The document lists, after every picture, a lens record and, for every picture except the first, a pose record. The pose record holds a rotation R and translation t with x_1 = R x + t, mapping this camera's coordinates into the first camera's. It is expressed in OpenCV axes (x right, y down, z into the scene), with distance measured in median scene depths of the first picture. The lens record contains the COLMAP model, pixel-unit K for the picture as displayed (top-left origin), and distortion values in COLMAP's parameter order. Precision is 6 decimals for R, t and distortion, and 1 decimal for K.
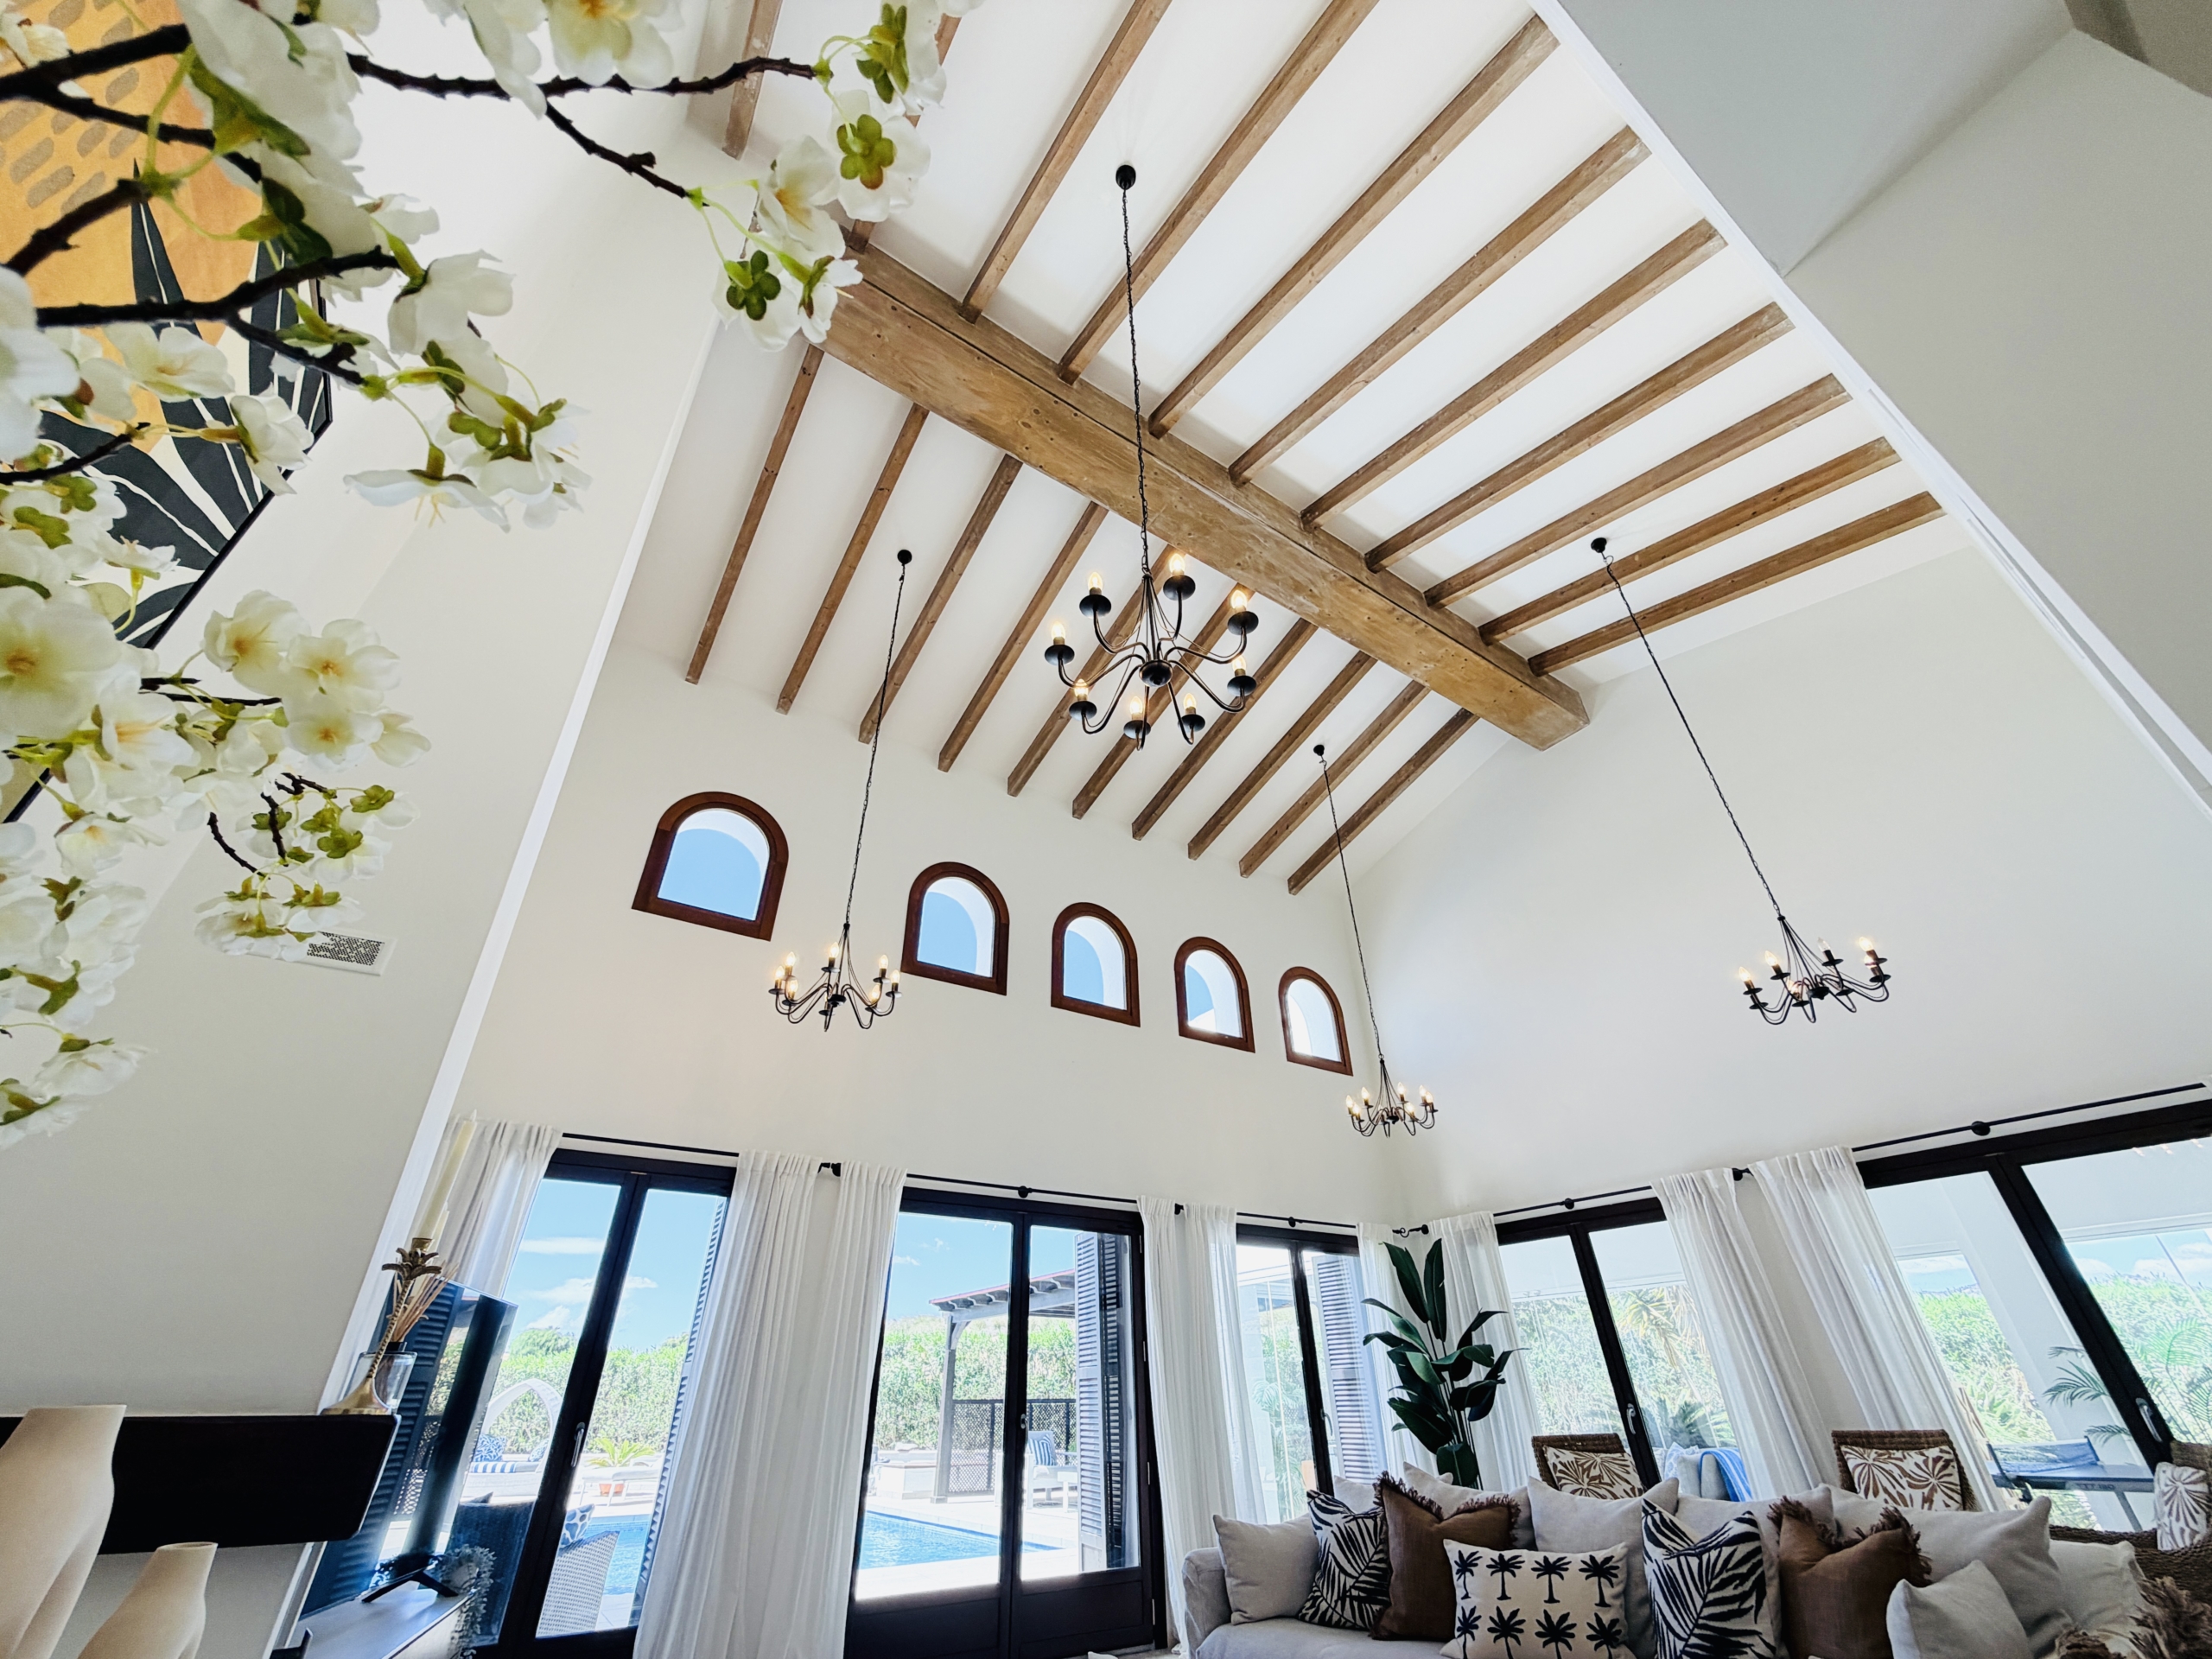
lens RADIAL K [[873.2, 0, 1106.5], [0, 873.2, 841.0], [0, 0, 1]] dist [0.000612, -0.001150]
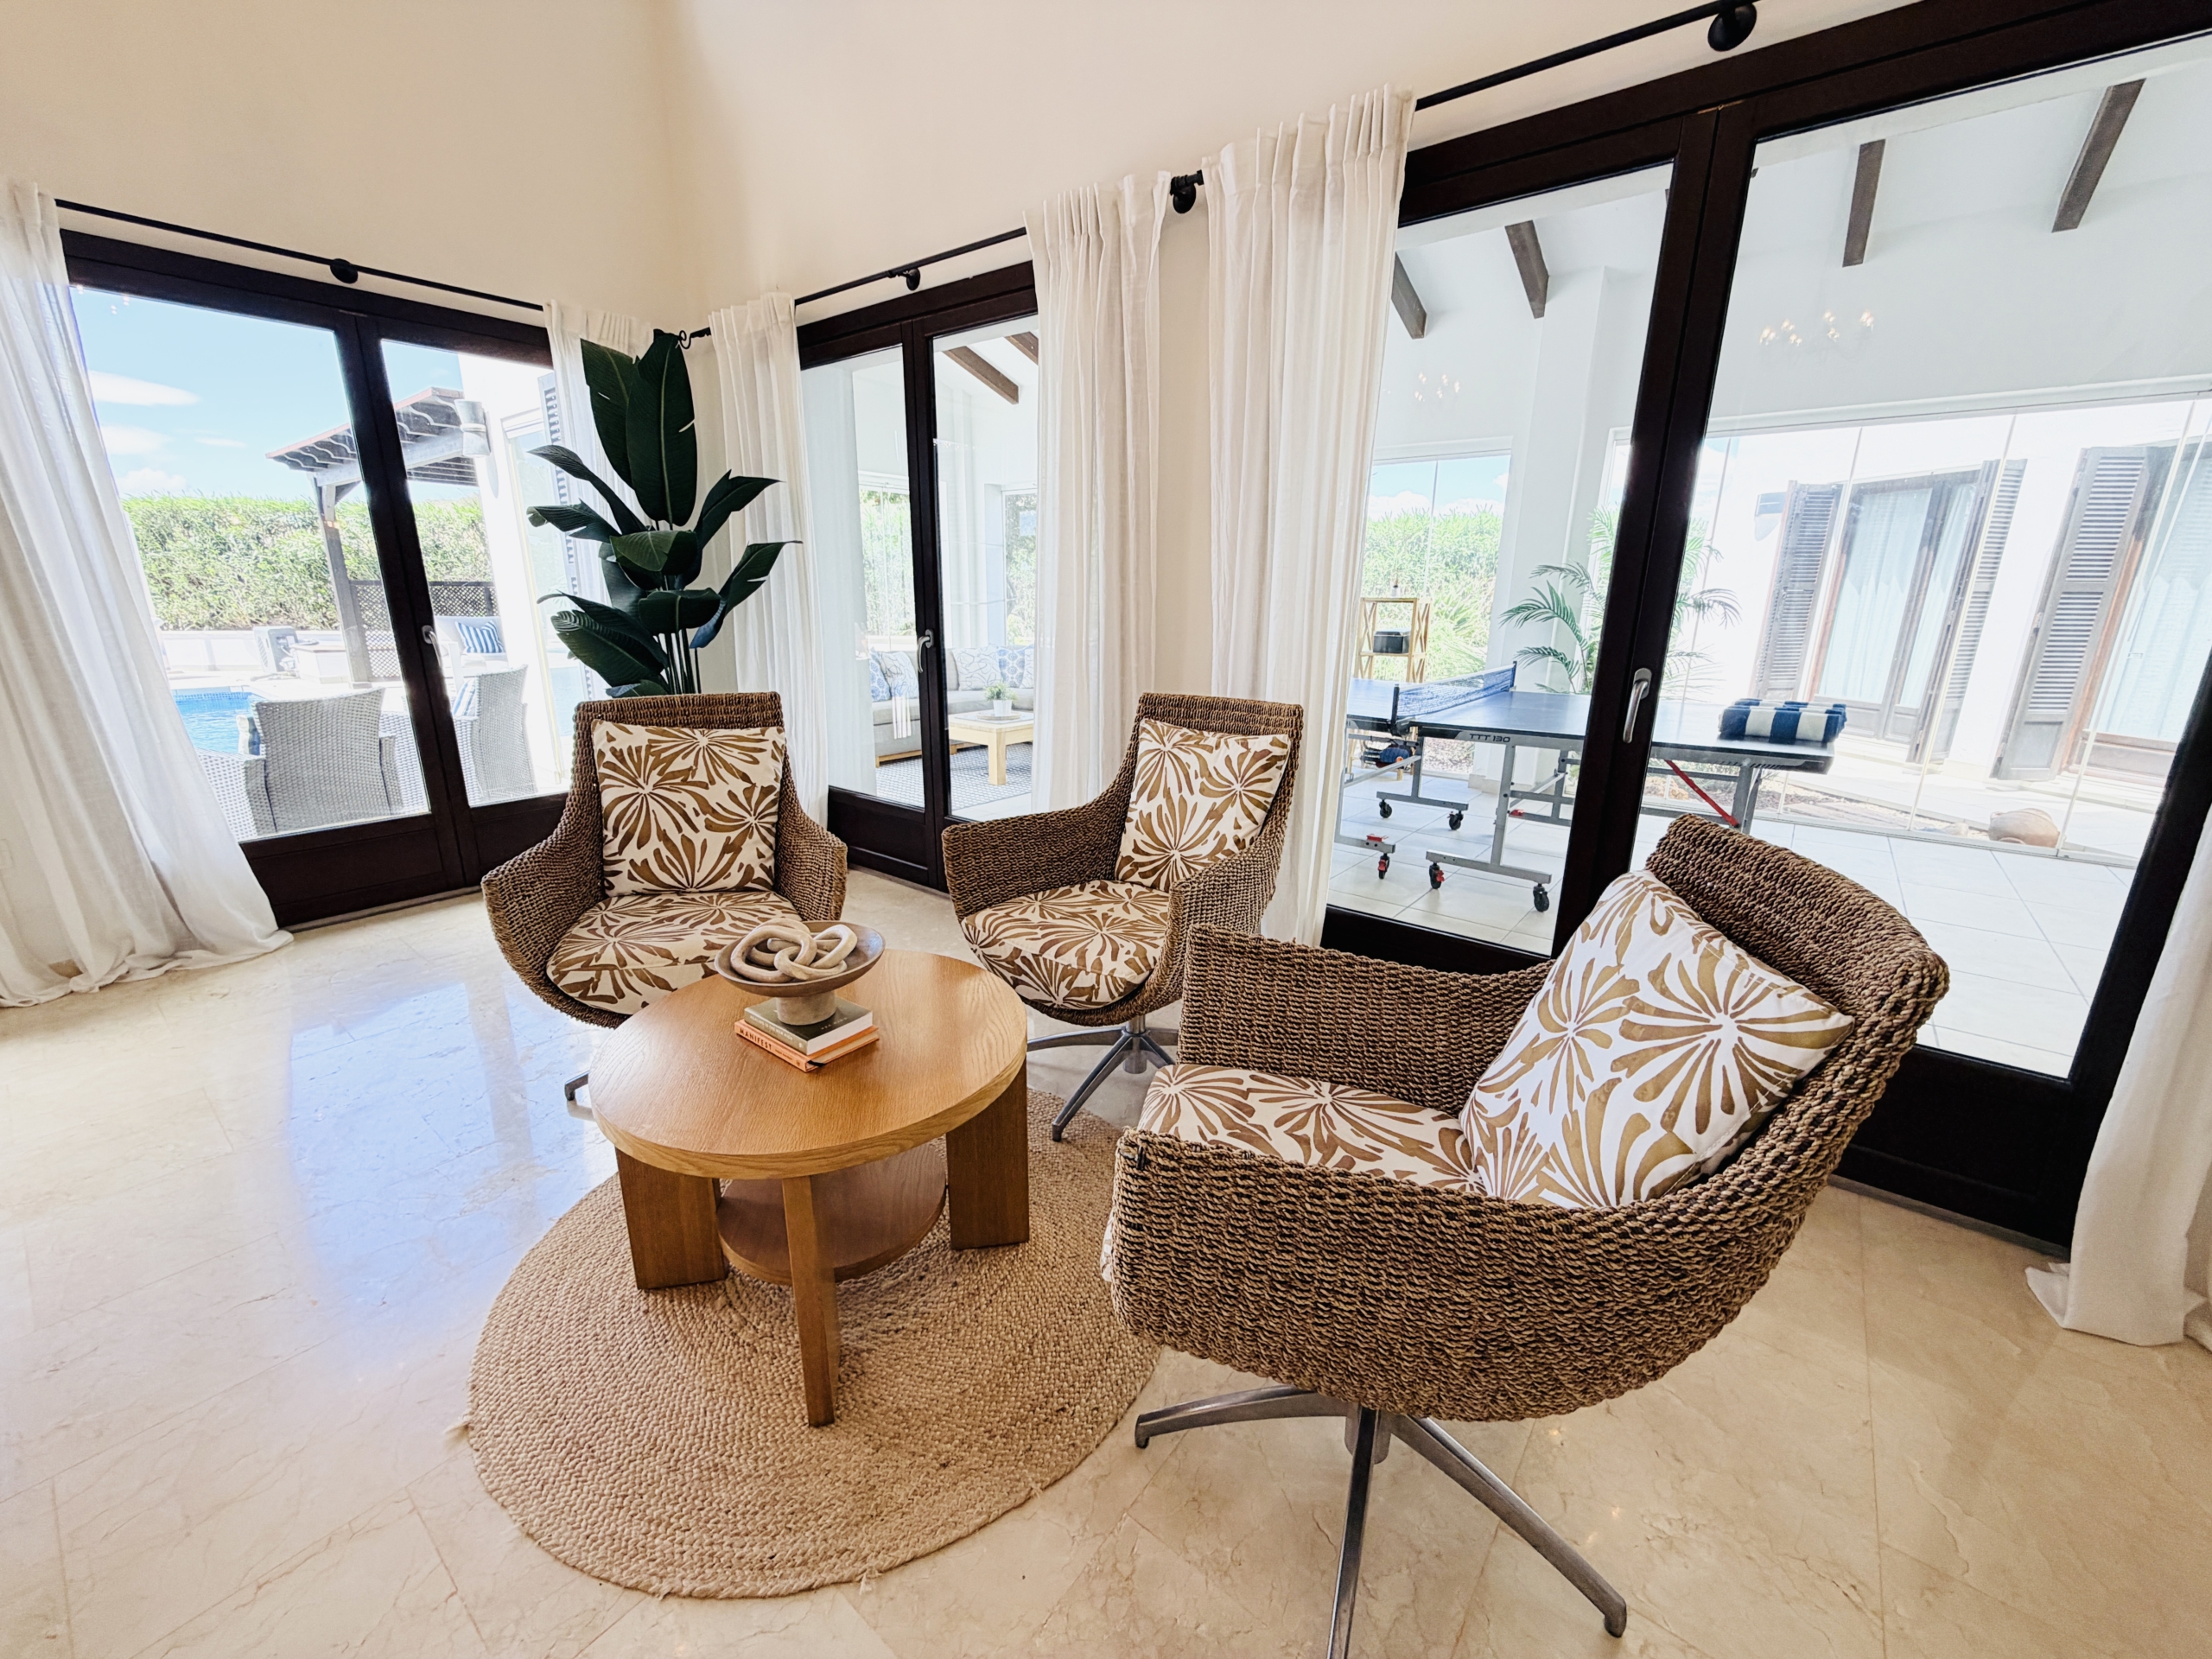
lens RADIAL K [[873.2, 0, 1099.7], [0, 873.2, 841.5], [0, 0, 1]] dist [0.000612, -0.001150]
pose [[0.943162, -0.068945, 0.325102, 0.617091], [-0.198421, 0.667922, 0.717293, 0.348365], [-0.266596, -0.741031, 0.616279, 0.596264]]
